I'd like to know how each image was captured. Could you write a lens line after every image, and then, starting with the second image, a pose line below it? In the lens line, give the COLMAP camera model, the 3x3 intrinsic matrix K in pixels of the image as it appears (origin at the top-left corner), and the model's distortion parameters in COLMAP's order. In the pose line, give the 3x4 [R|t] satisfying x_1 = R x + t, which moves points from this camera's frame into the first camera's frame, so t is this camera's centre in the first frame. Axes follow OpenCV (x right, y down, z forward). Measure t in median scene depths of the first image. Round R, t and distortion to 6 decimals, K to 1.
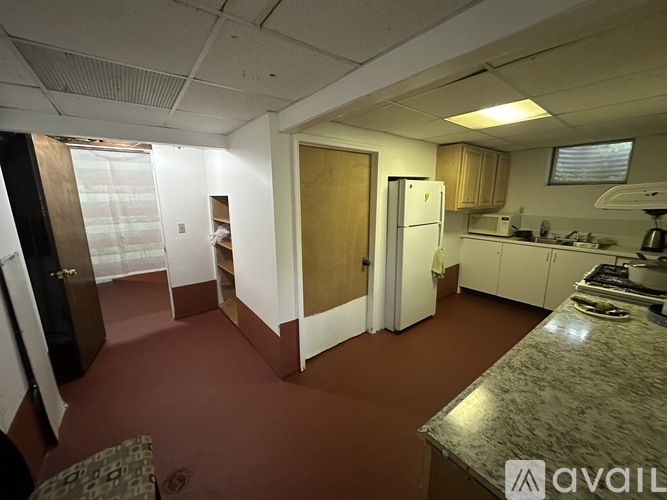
lens RADIAL K [[265.1, 0, 333.5], [0, 265.1, 250.0], [0, 0, 1]] dist [-0.001475, -0.000193]
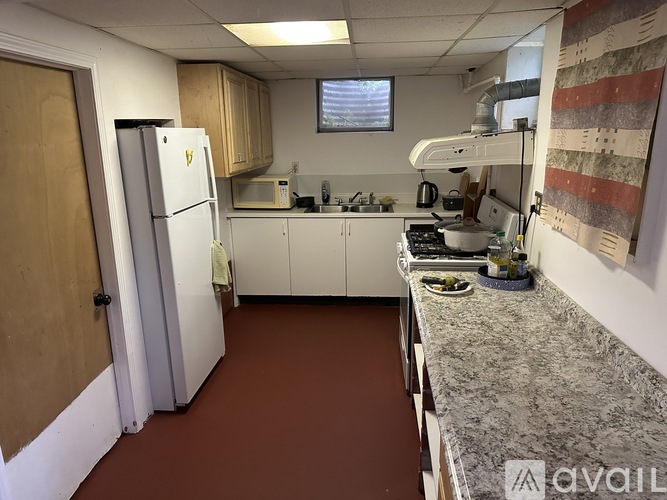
lens RADIAL K [[463.8, 0, 333.2], [0, 463.8, 258.4], [0, 0, 1]] dist [0.098196, -0.139225]
pose [[0.687975, -0.194564, 0.699168, -0.163292], [0.160914, 0.980309, 0.114462, -0.053057], [-0.707671, 0.033759, 0.705736, 0.088685]]
